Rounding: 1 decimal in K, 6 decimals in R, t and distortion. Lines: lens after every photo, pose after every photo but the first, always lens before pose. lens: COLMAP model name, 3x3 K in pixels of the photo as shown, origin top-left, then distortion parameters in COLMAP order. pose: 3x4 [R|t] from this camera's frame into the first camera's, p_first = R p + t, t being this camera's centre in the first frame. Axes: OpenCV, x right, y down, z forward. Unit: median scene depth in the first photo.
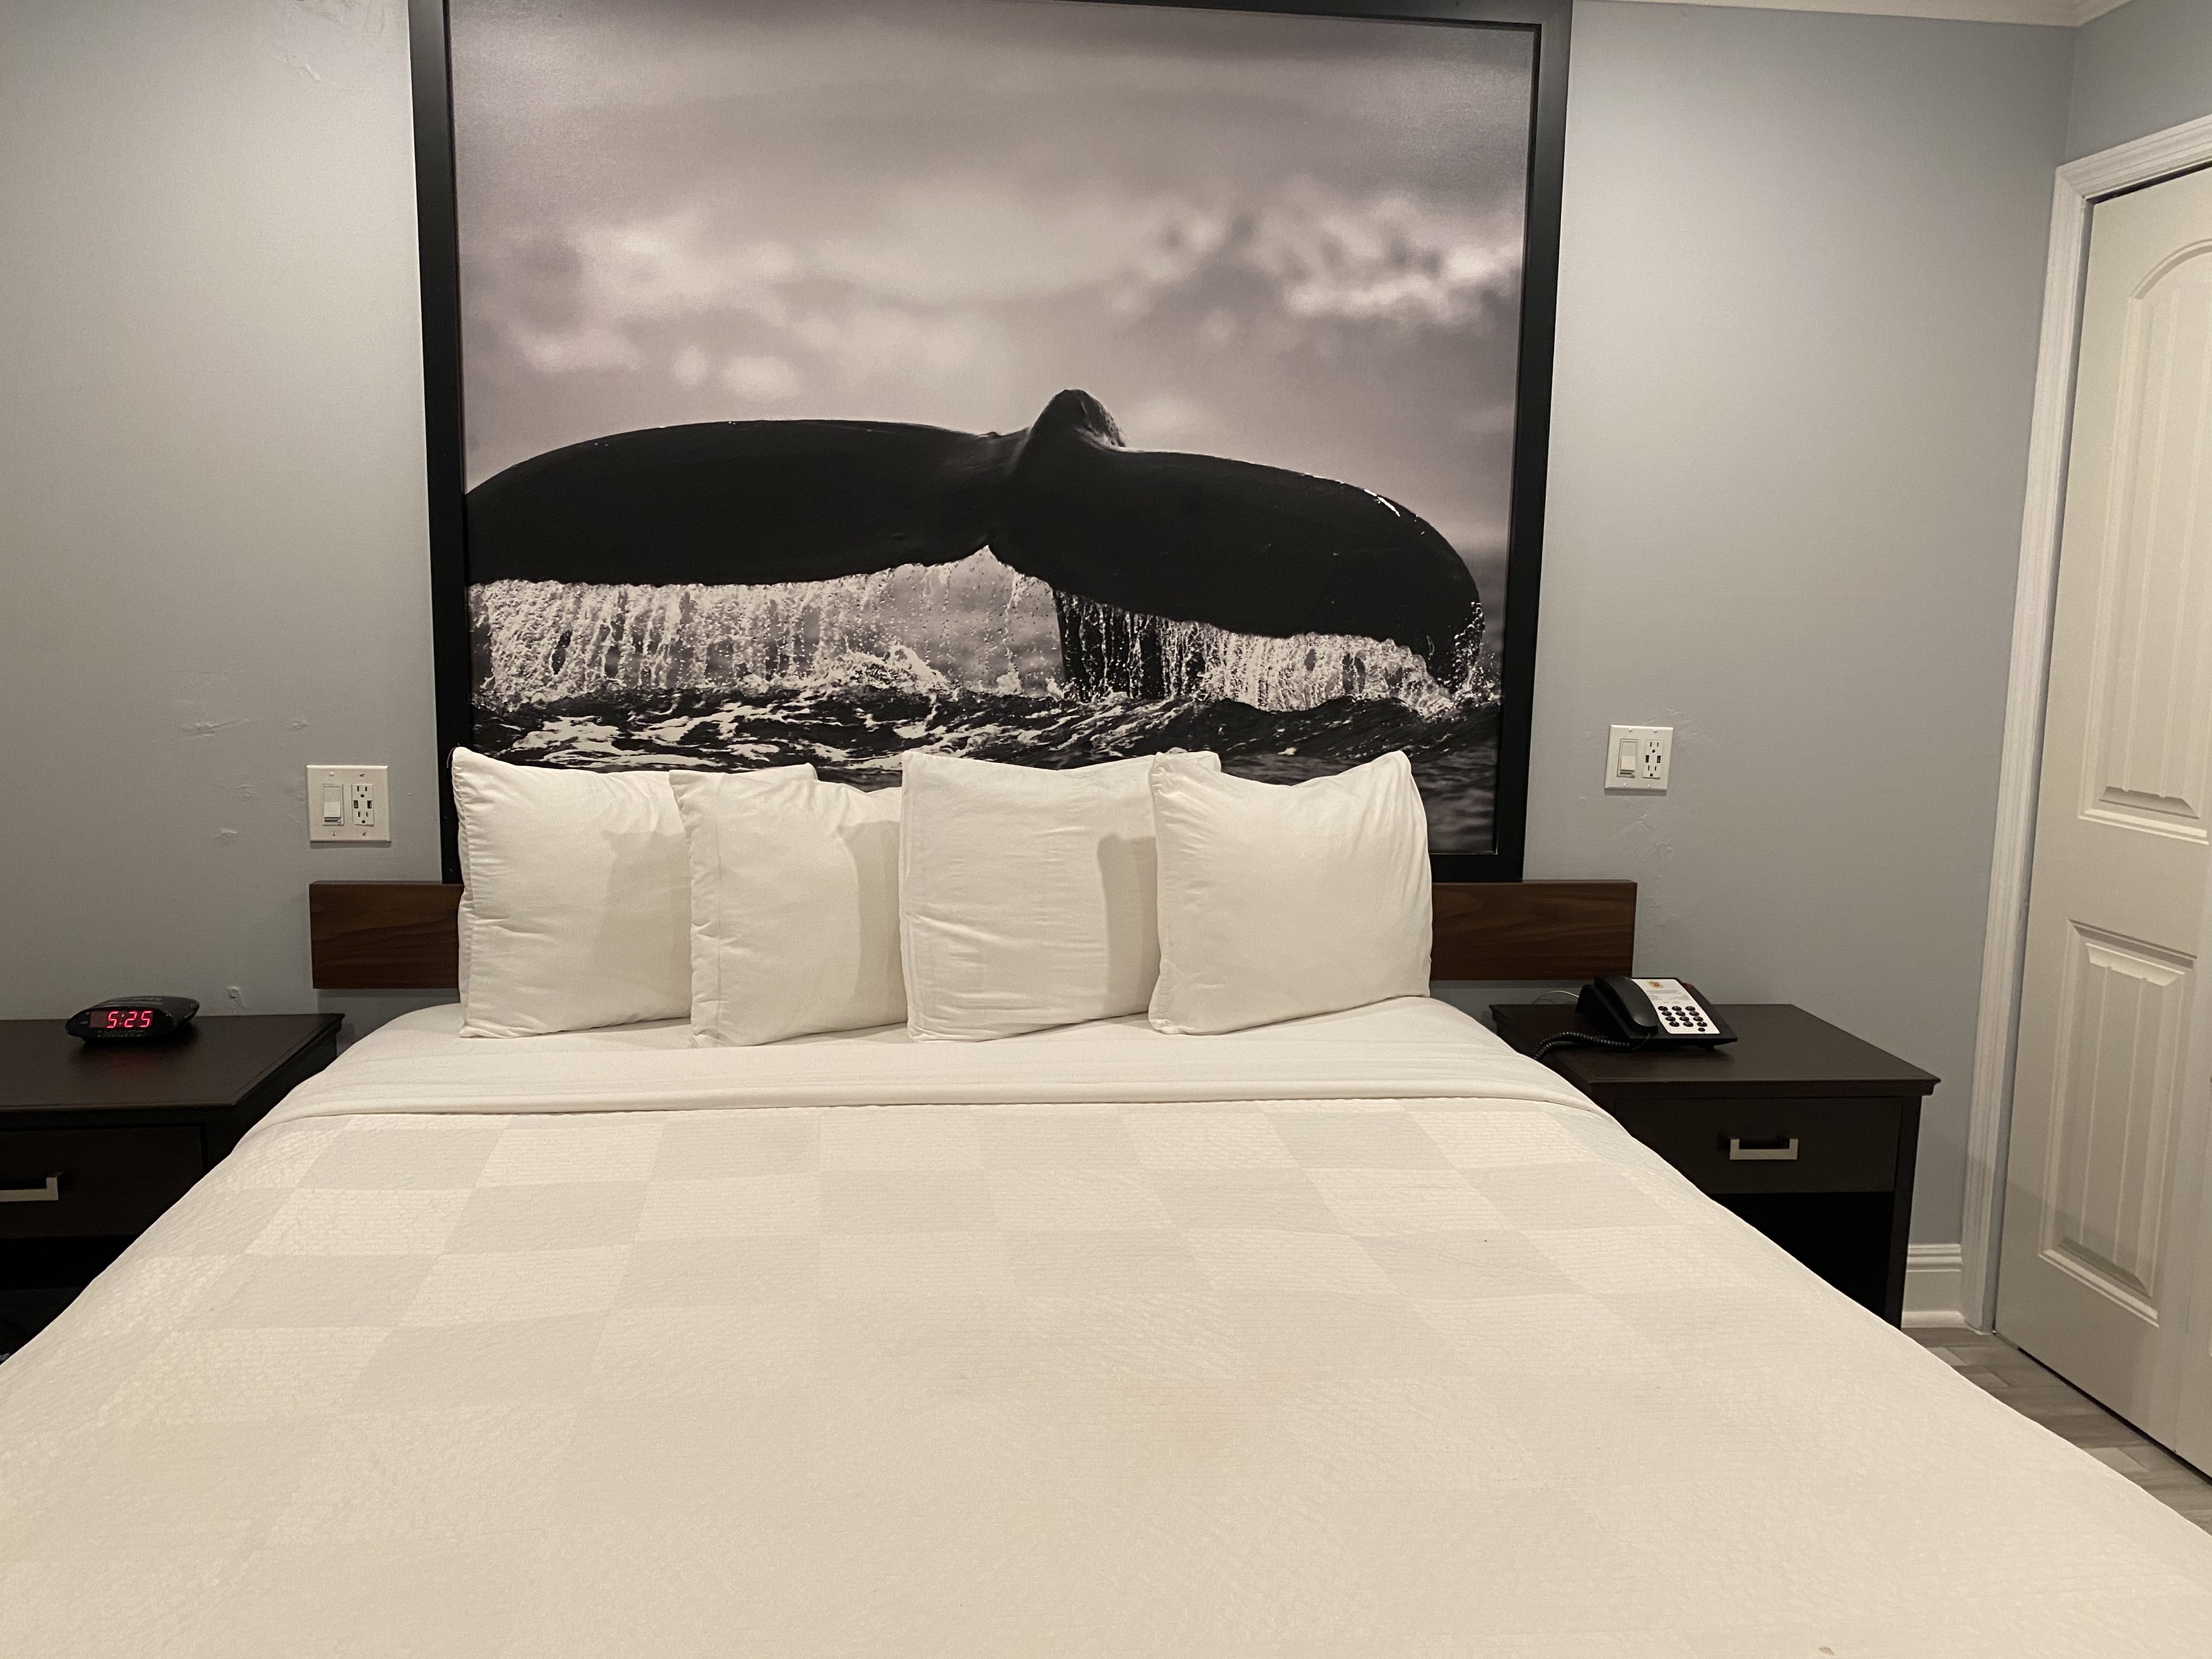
lens RADIAL K [[1697.2, 0, 1127.0], [0, 1697.2, 829.0], [0, 0, 1]] dist [0.035658, -0.028776]
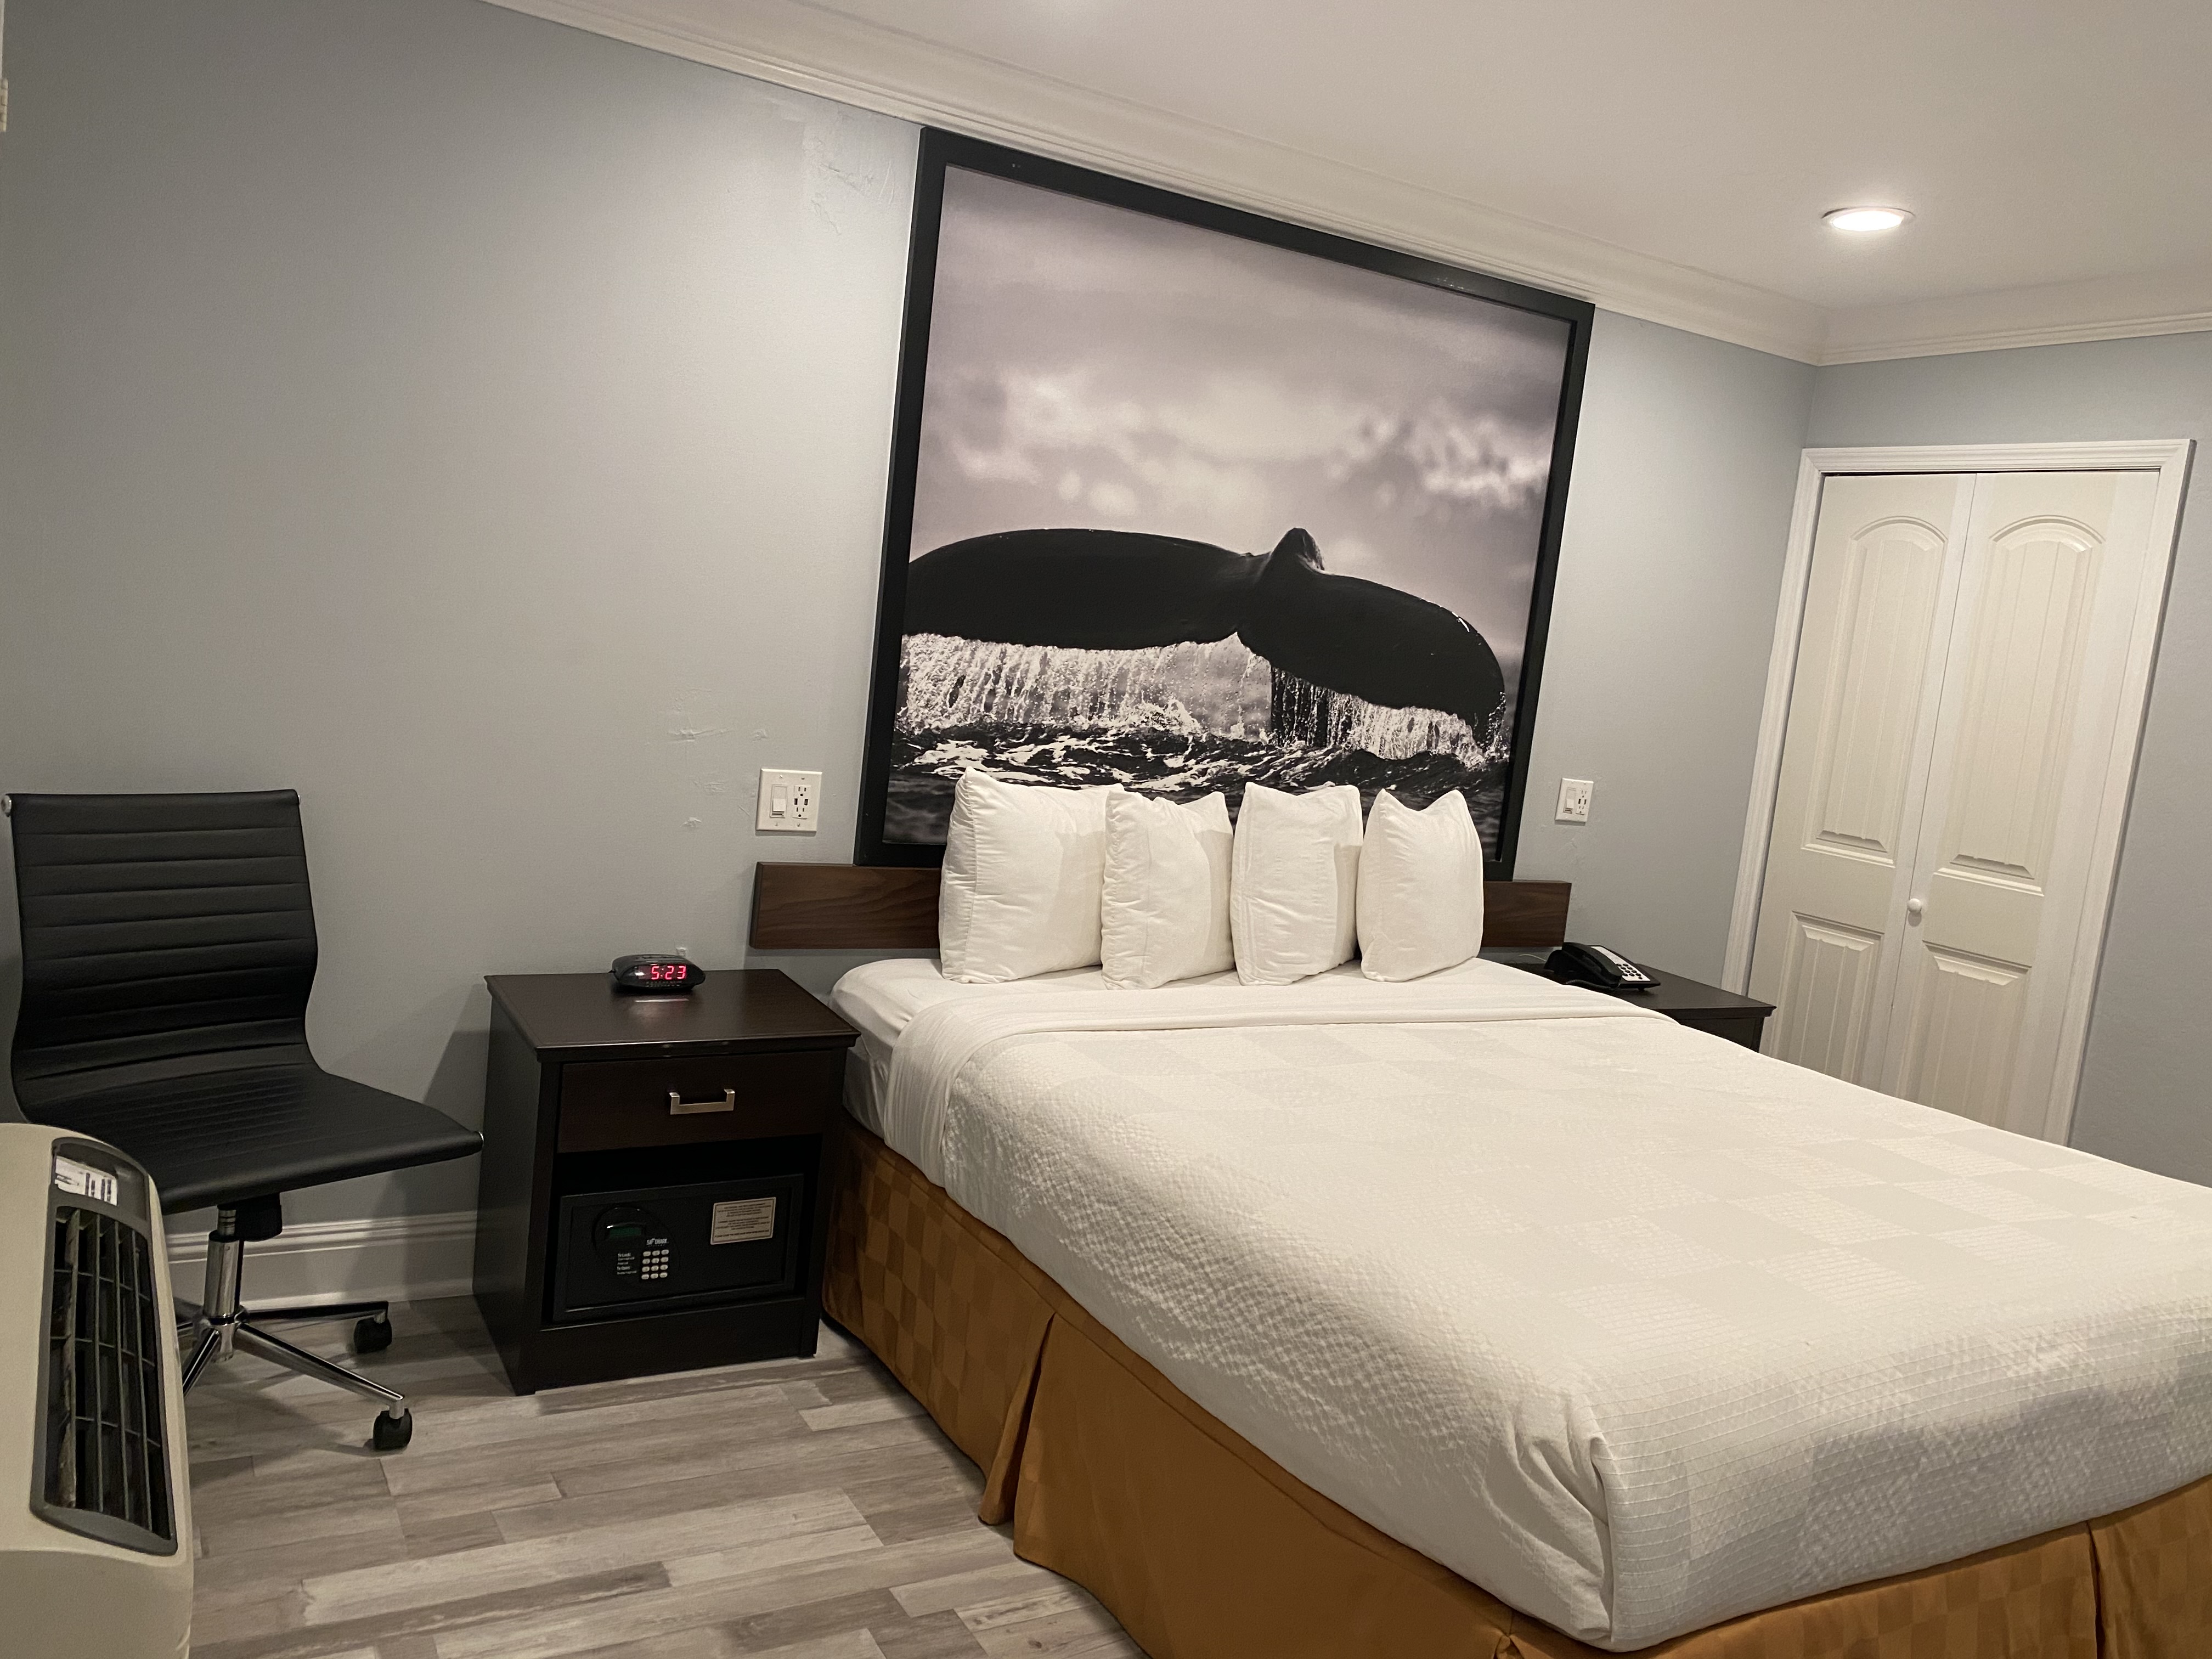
lens RADIAL K [[1697.2, 0, 1119.8], [0, 1697.2, 815.1], [0, 0, 1]] dist [0.035658, -0.028776]
pose [[0.913291, 0.034580, 0.405836, -0.735145], [-0.034718, 0.999372, -0.007023, -0.004386], [-0.405824, -0.007675, 0.913919, -0.233233]]
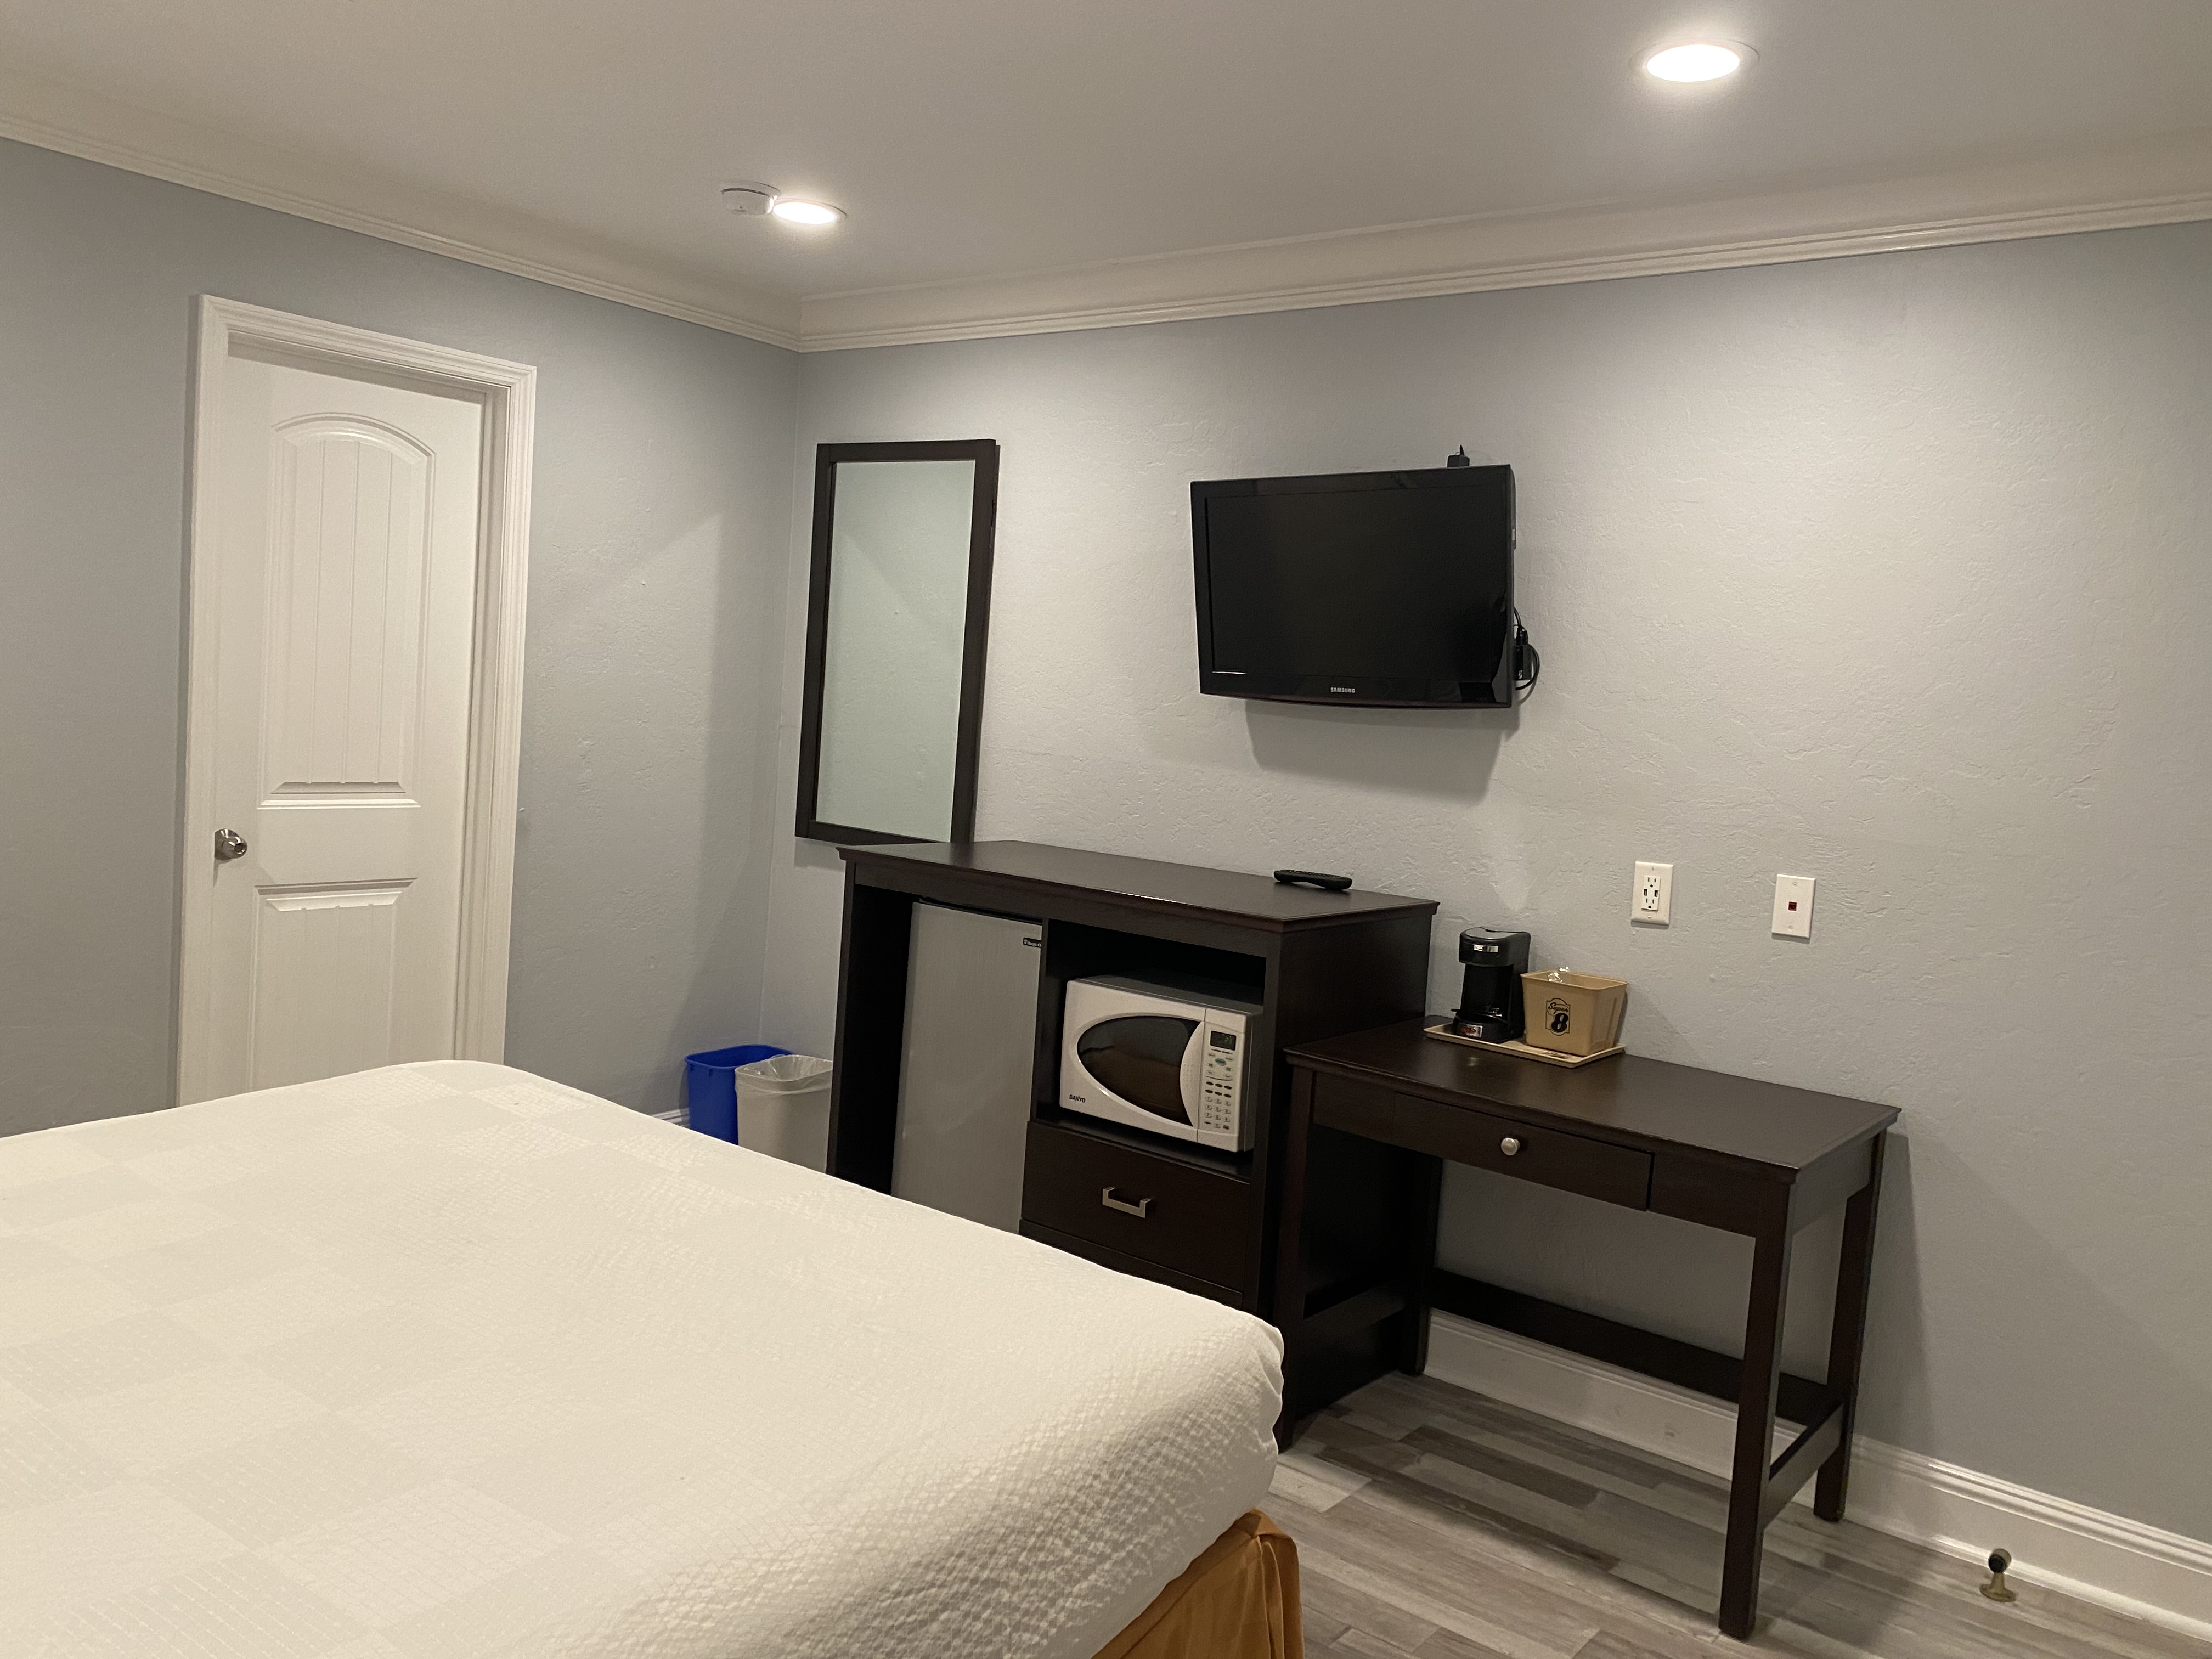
lens RADIAL K [[1697.2, 0, 1104.7], [0, 1697.2, 827.4], [0, 0, 1]] dist [0.035658, -0.028776]
pose [[-0.709291, -0.131533, 0.692536, -0.768159], [0.011620, 0.980122, 0.198055, -0.167621], [-0.704820, 0.148526, -0.693663, 0.827992]]
